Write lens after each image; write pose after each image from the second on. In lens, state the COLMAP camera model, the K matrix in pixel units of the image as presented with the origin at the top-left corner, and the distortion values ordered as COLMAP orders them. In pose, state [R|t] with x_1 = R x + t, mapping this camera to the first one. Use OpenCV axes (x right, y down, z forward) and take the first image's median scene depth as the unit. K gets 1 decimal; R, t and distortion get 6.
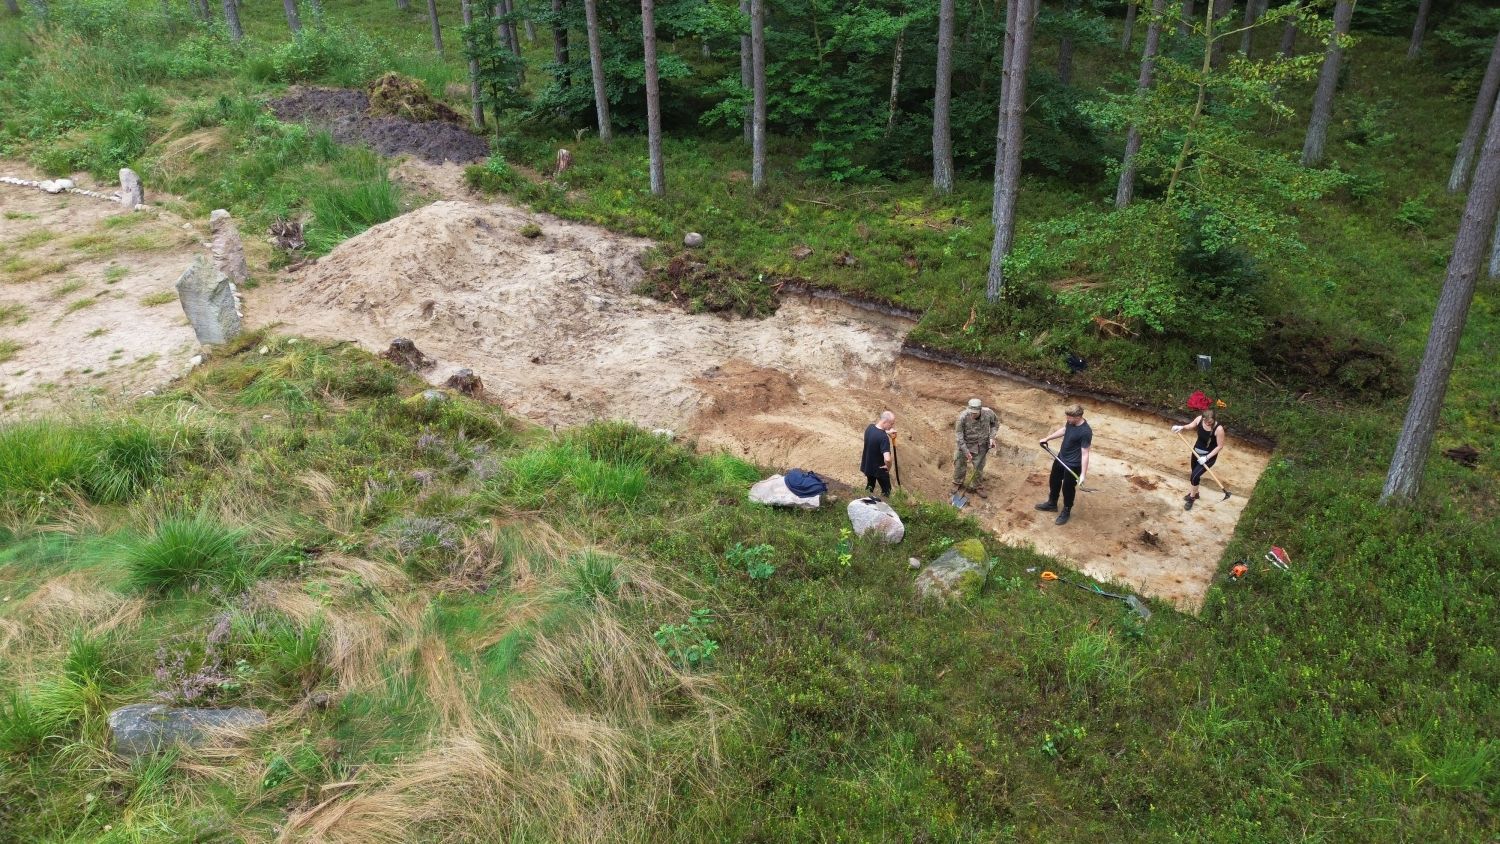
lens RADIAL K [[1047.4, 0, 747.1], [0, 1047.4, 433.1], [0, 0, 1]] dist [0.070856, -0.056024]
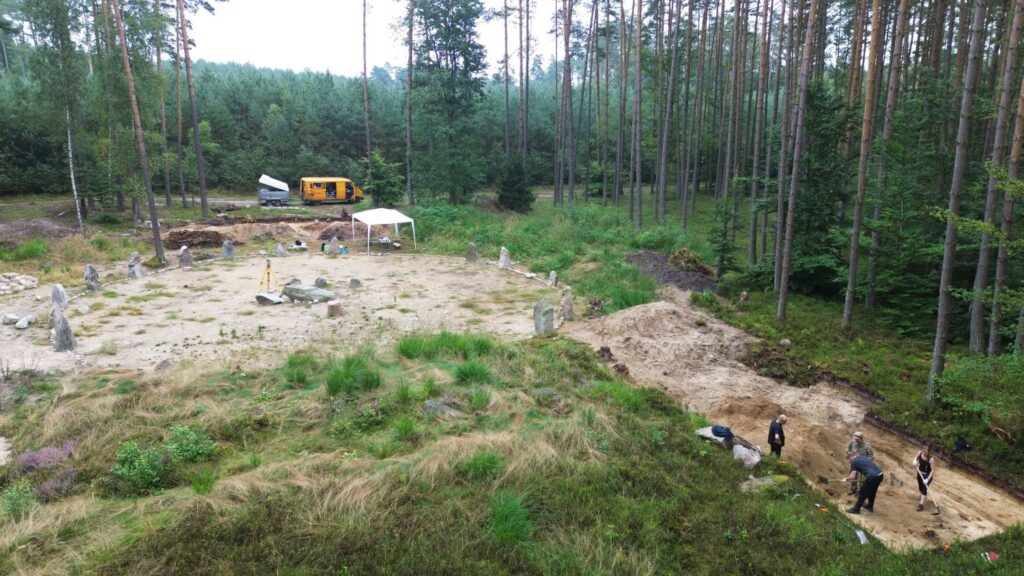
lens RADIAL K [[715.1, 0, 509.2], [0, 715.1, 283.9], [0, 0, 1]] dist [0.070856, -0.056024]
pose [[0.761135, 0.142608, -0.632722, 0.395931], [-0.329717, 0.925148, -0.188118, 0.122689], [0.558534, 0.351802, 0.751182, -0.256541]]
